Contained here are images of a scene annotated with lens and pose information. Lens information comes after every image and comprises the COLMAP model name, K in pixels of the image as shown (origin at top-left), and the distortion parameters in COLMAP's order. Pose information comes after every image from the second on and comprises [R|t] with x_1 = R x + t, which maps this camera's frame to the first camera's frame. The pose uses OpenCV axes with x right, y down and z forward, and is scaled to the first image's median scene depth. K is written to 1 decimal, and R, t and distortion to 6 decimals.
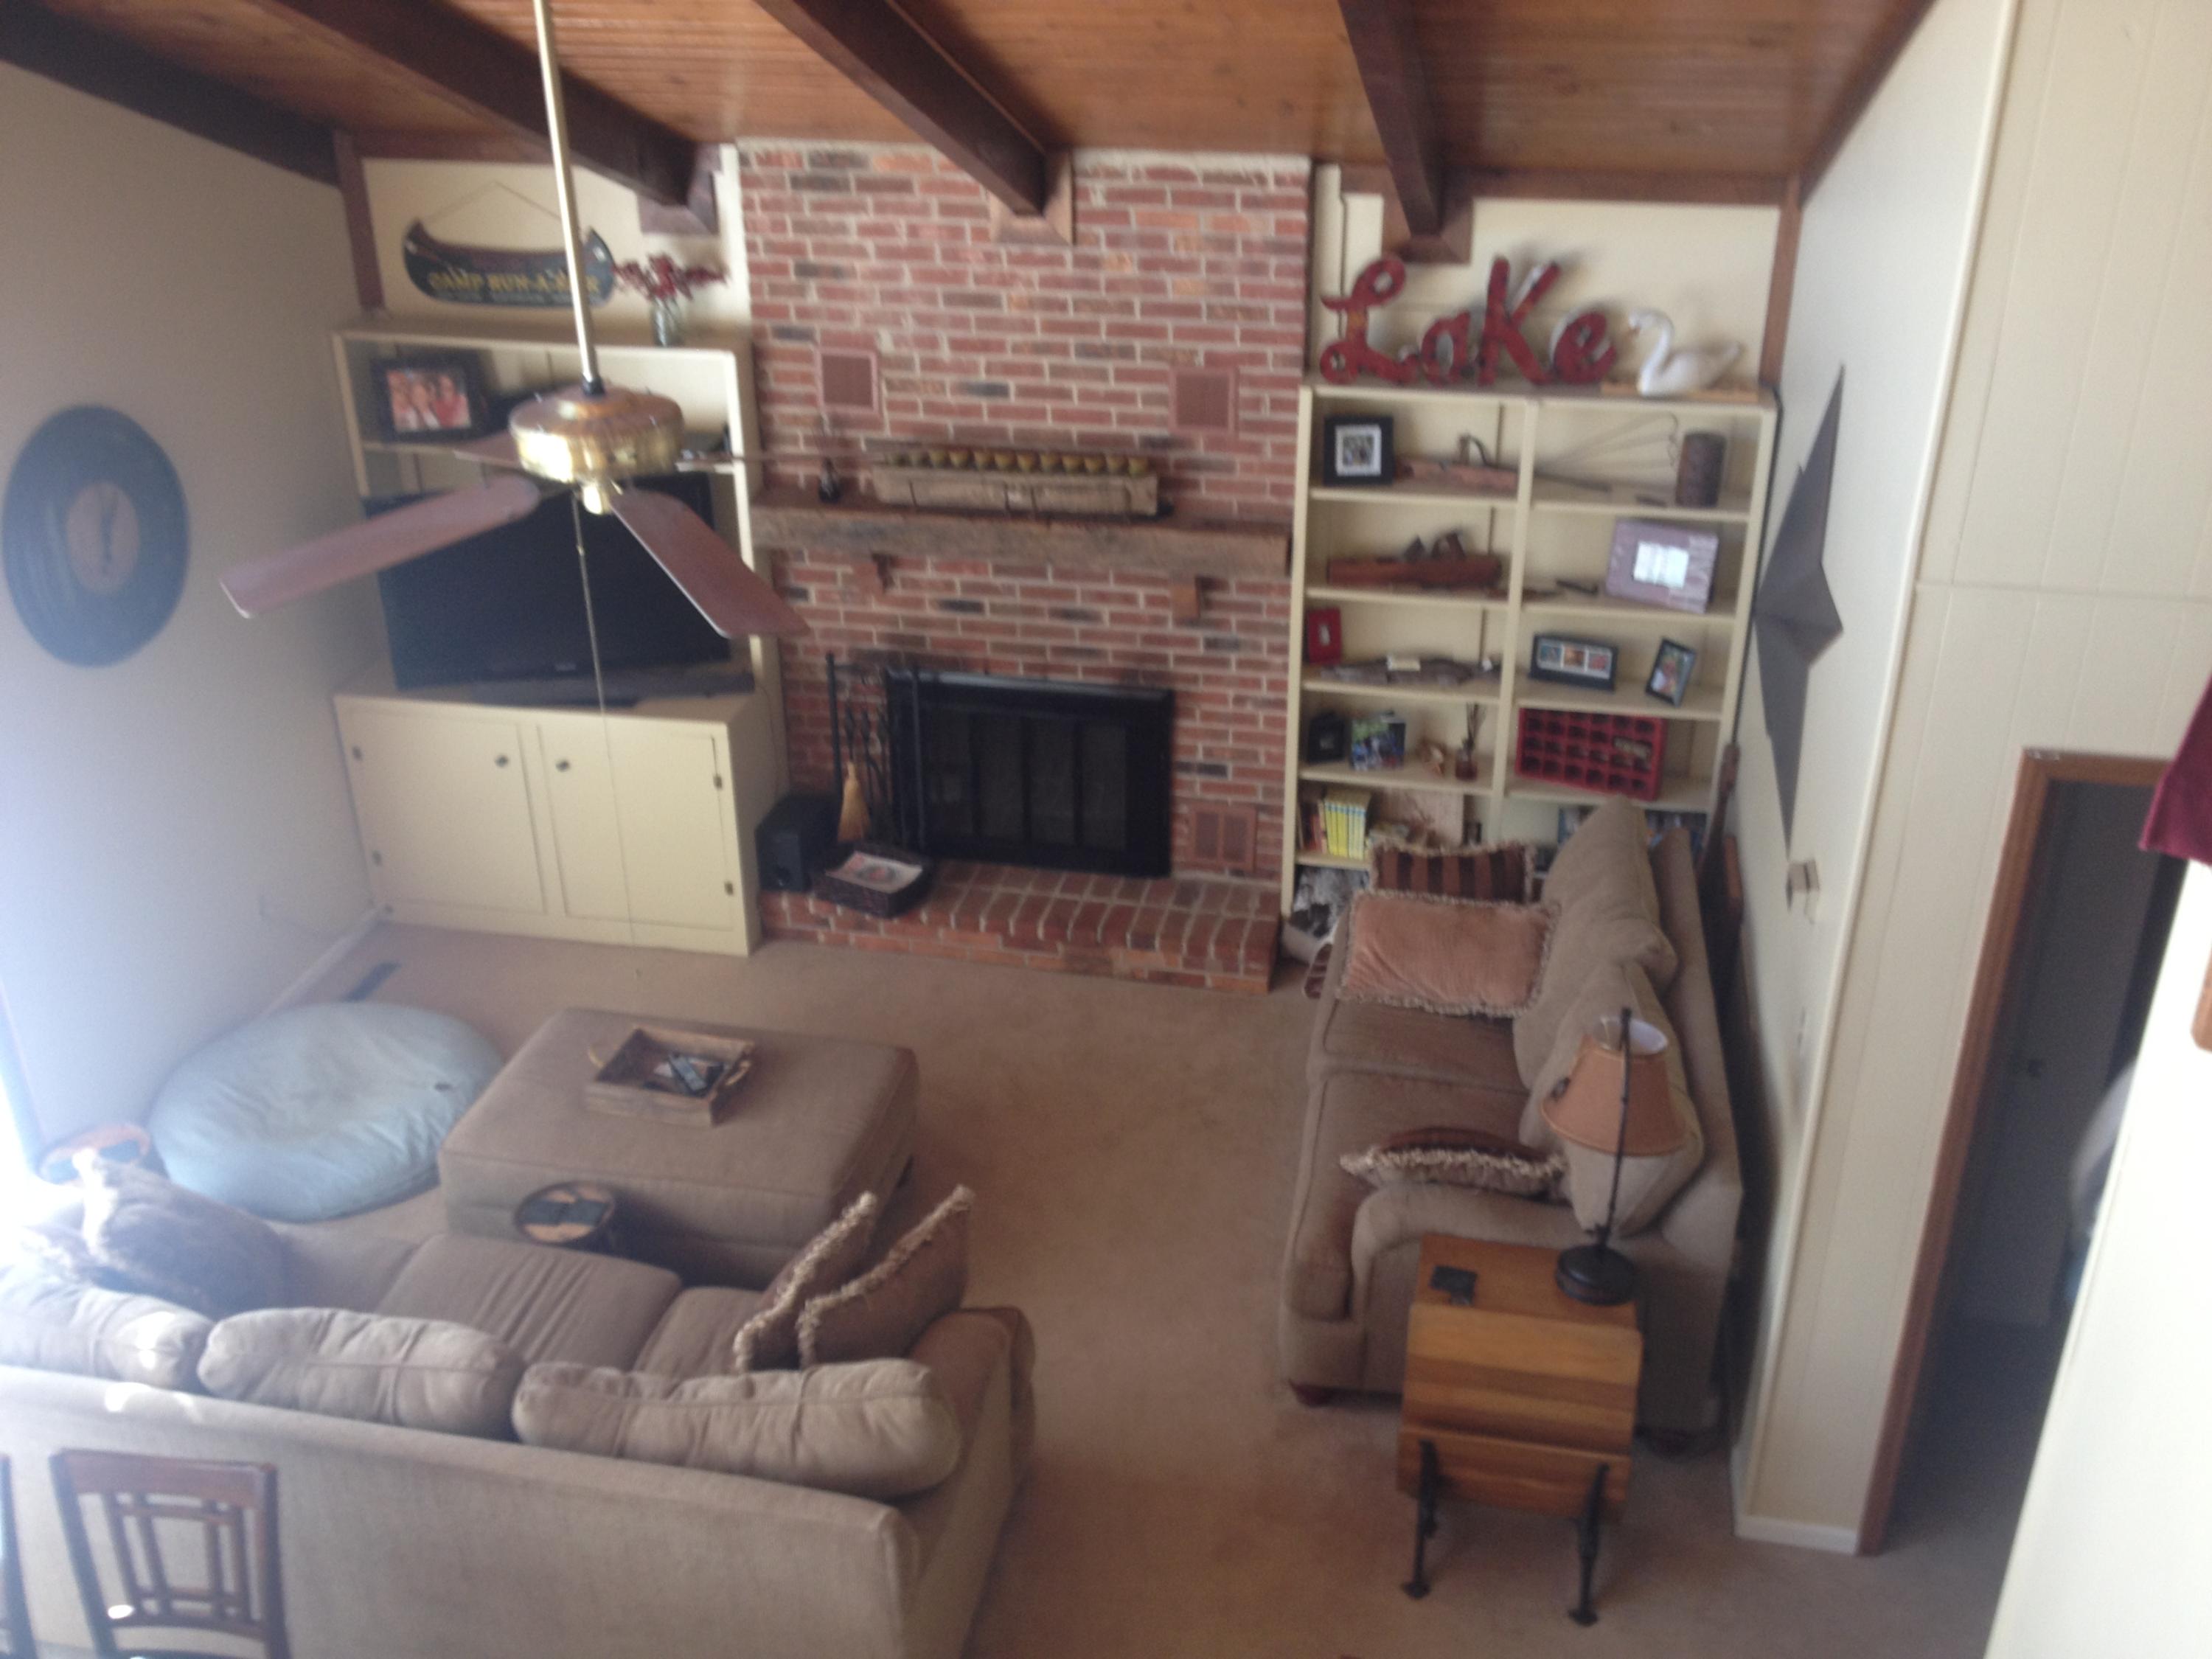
lens RADIAL K [[2076.4, 0, 1105.3], [0, 2076.4, 795.9], [0, 0, 1]] dist [0.117690, -0.248734]
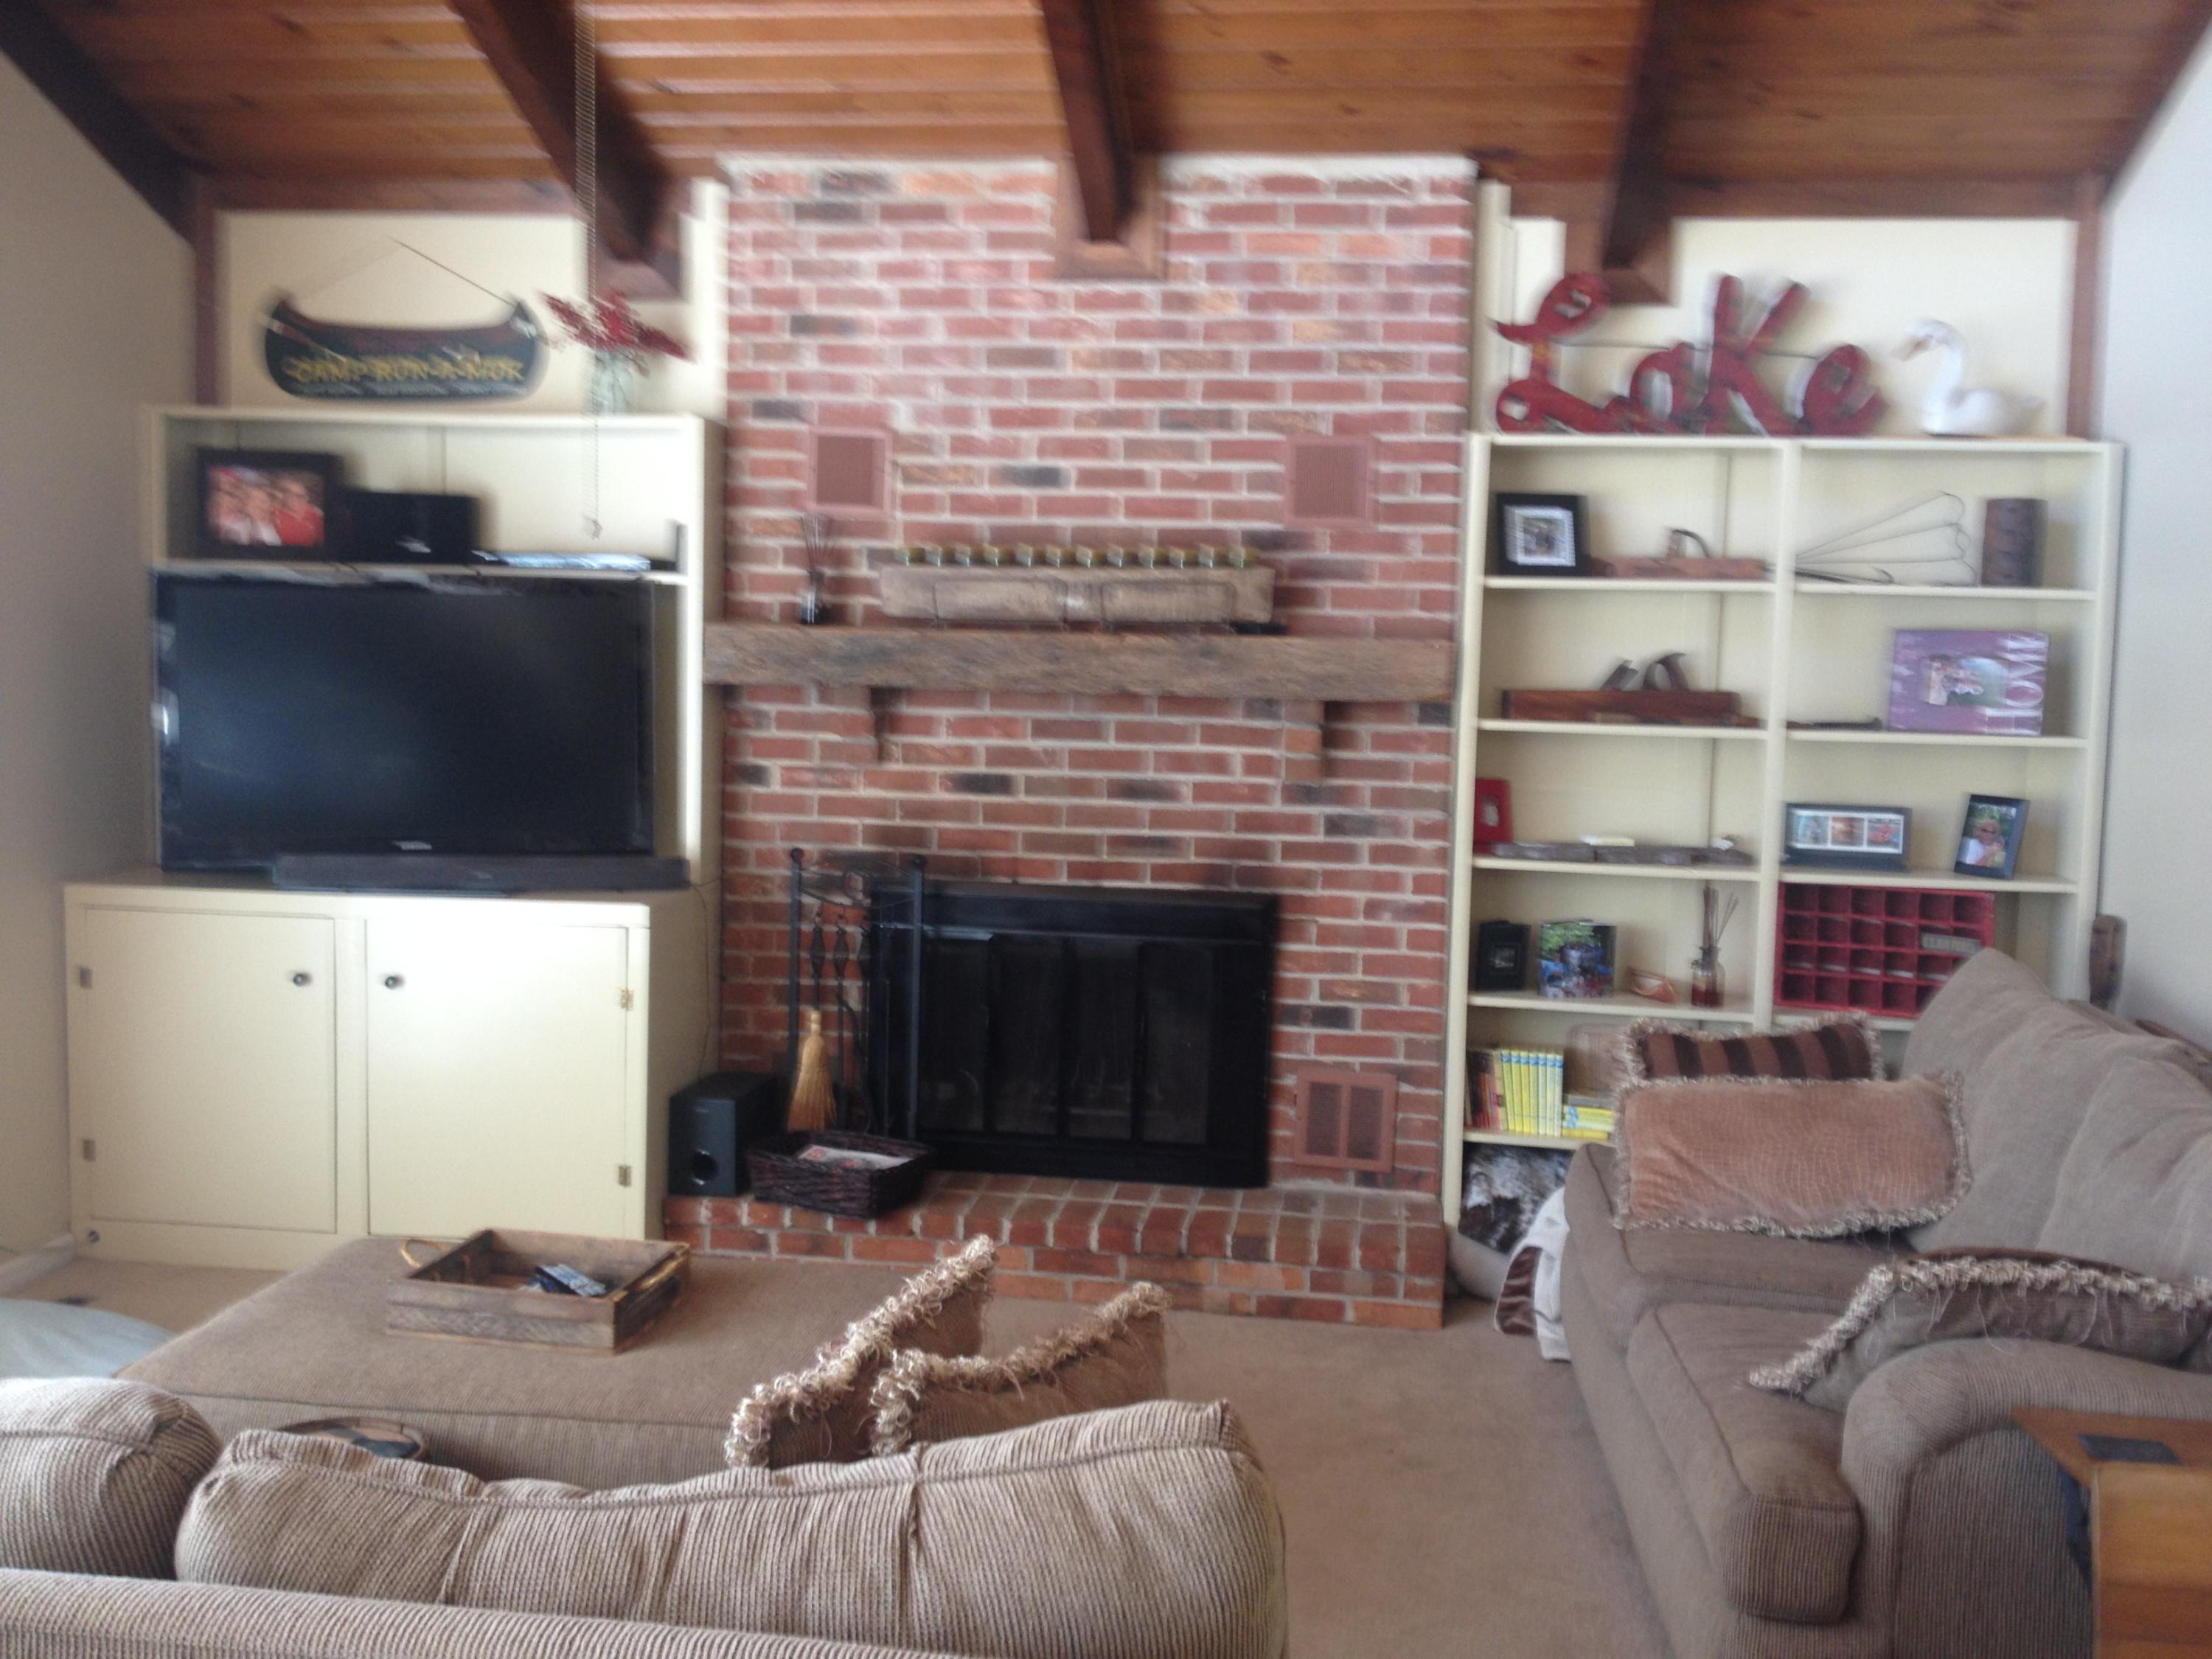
lens RADIAL K [[2076.4, 0, 1105.3], [0, 2076.4, 795.9], [0, 0, 1]] dist [0.117690, -0.248734]
pose [[0.996925, 0.023373, 0.074793, -0.085436], [0.005786, 0.929916, -0.367726, 0.189641], [-0.078146, 0.367028, 0.926922, 0.345288]]
